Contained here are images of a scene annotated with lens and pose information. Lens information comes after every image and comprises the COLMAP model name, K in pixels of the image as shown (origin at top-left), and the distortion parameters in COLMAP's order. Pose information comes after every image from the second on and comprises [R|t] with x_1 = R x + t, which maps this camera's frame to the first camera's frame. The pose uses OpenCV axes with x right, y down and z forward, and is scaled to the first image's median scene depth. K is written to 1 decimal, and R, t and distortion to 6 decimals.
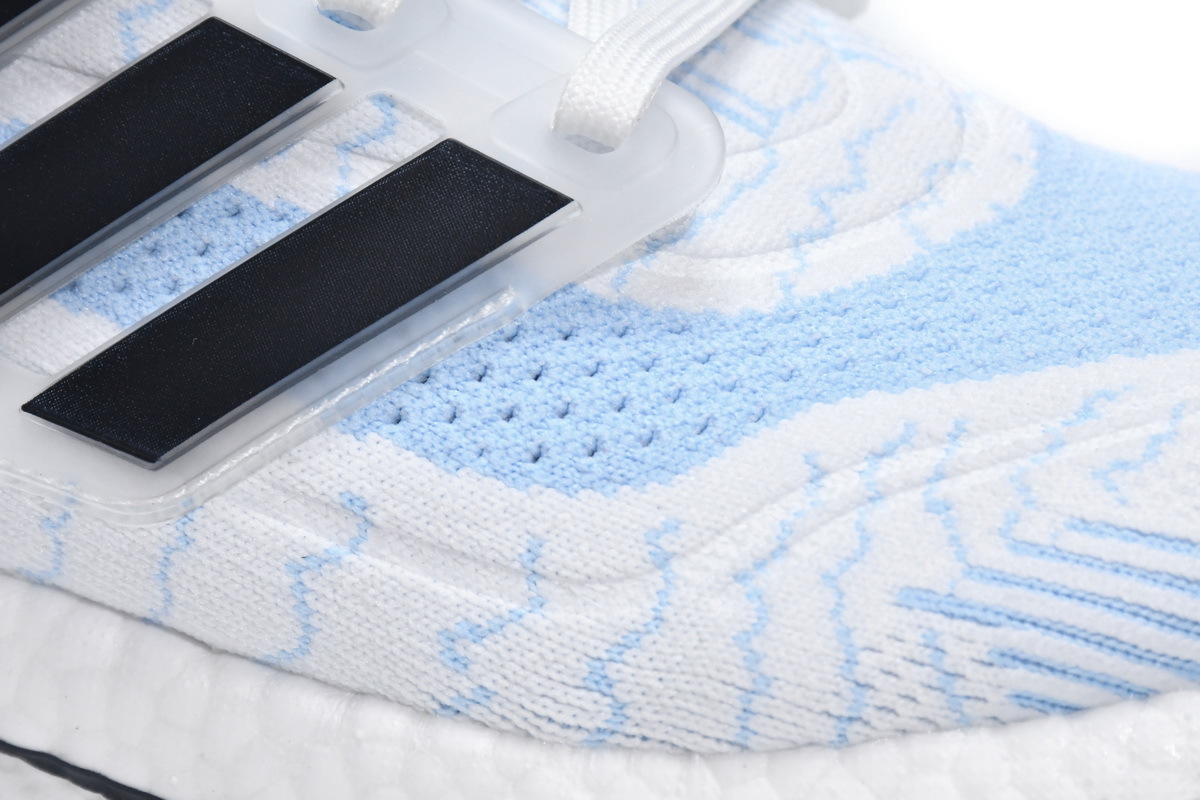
lens RADIAL K [[7162.7, 0, 601.5], [0, 7162.7, 400.1], [0, 0, 1]] dist [0.331475, 0.000000]
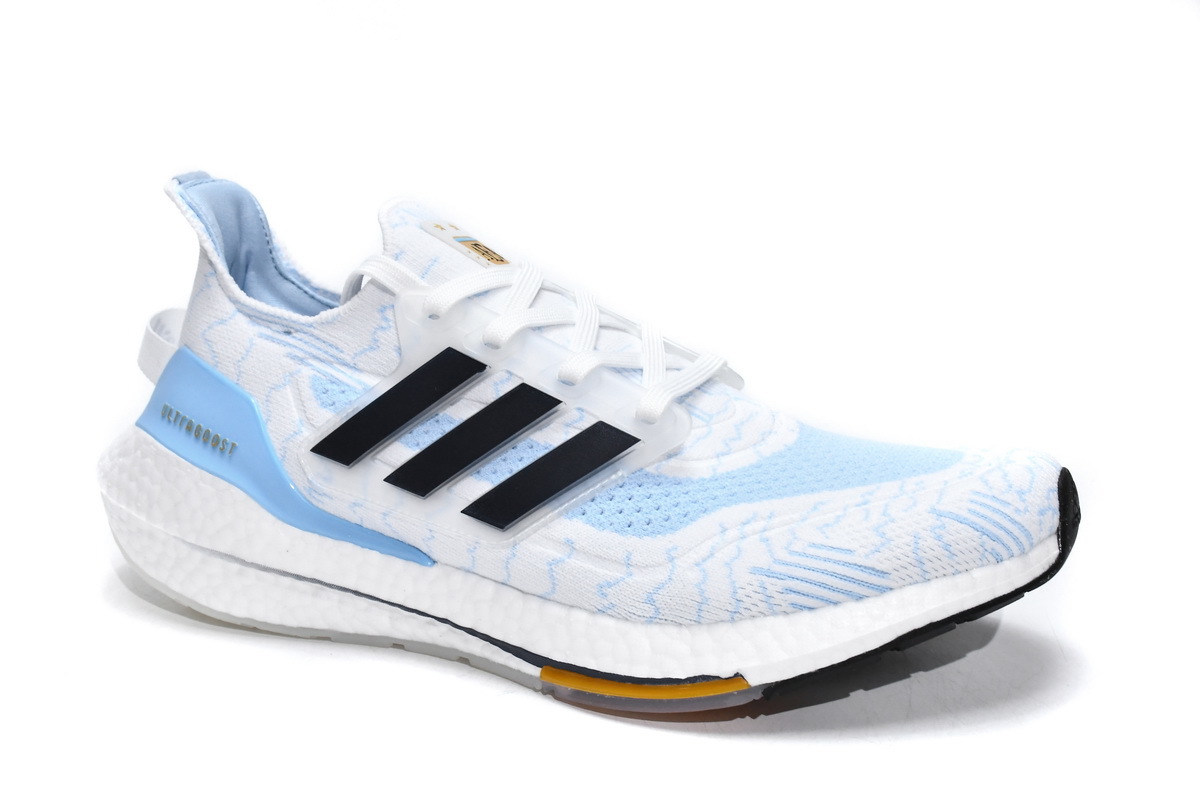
lens RADIAL K [[1801.9, 0, 593.7], [0, 1801.9, 398.6], [0, 0, 1]] dist [0.086814, 0.000000]
pose [[0.997369, -0.013238, -0.071274, 0.030165], [0.005592, 0.994304, -0.106435, 0.035058], [0.072277, 0.105756, 0.991762, 0.248644]]
